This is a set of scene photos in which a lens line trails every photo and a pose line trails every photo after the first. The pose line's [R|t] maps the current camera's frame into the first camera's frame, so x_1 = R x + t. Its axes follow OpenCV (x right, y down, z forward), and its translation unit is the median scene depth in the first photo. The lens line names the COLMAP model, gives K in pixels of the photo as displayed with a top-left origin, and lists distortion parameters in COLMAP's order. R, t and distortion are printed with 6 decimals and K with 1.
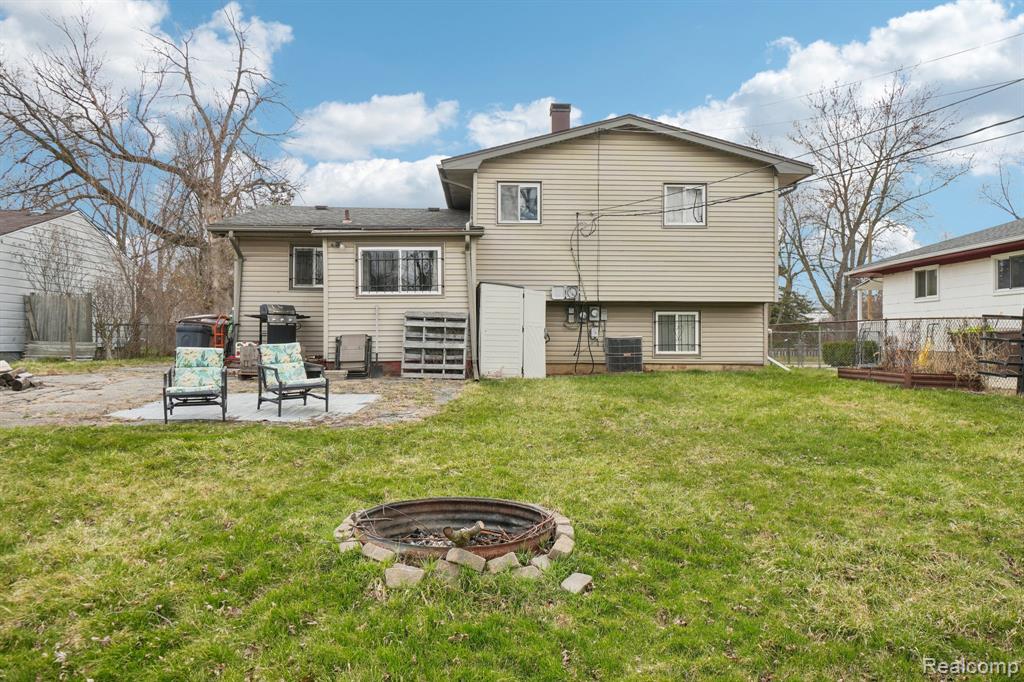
lens RADIAL K [[646.5, 0, 512.0], [0, 646.5, 341.0], [0, 0, 1]] dist [0.003288, 0.000913]
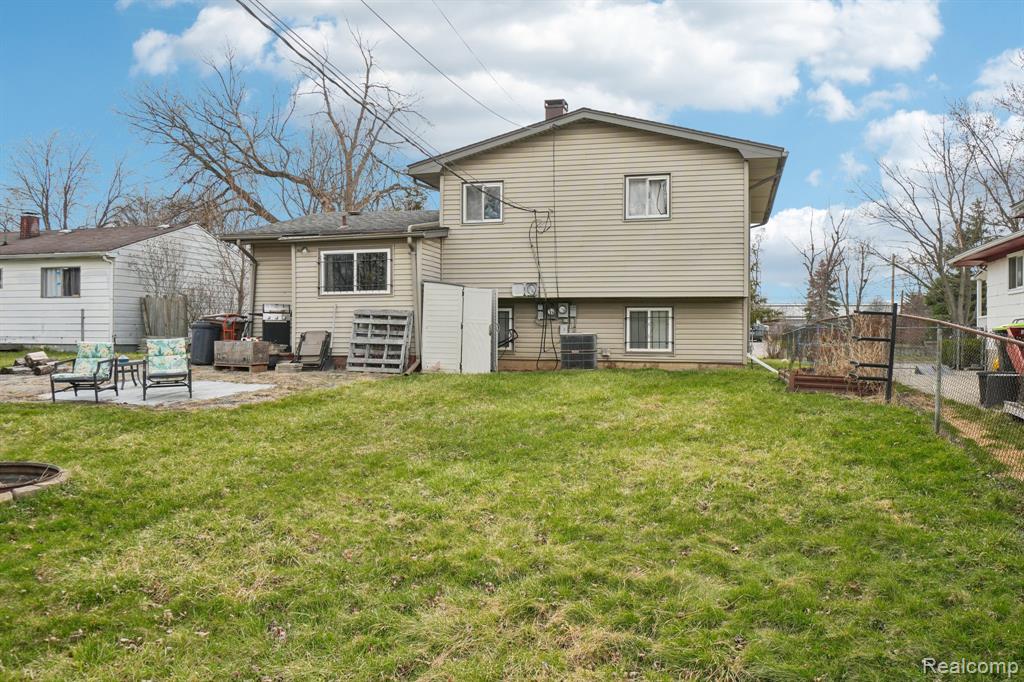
lens RADIAL K [[668.9, 0, 569.0], [0, 668.9, 341.6], [0, 0, 1]] dist [-0.002251, -0.000974]
pose [[0.969076, 0.005482, -0.246703, 0.420610], [-0.003818, 0.999967, 0.007226, -0.001723], [0.246734, -0.006060, 0.969064, 0.005686]]
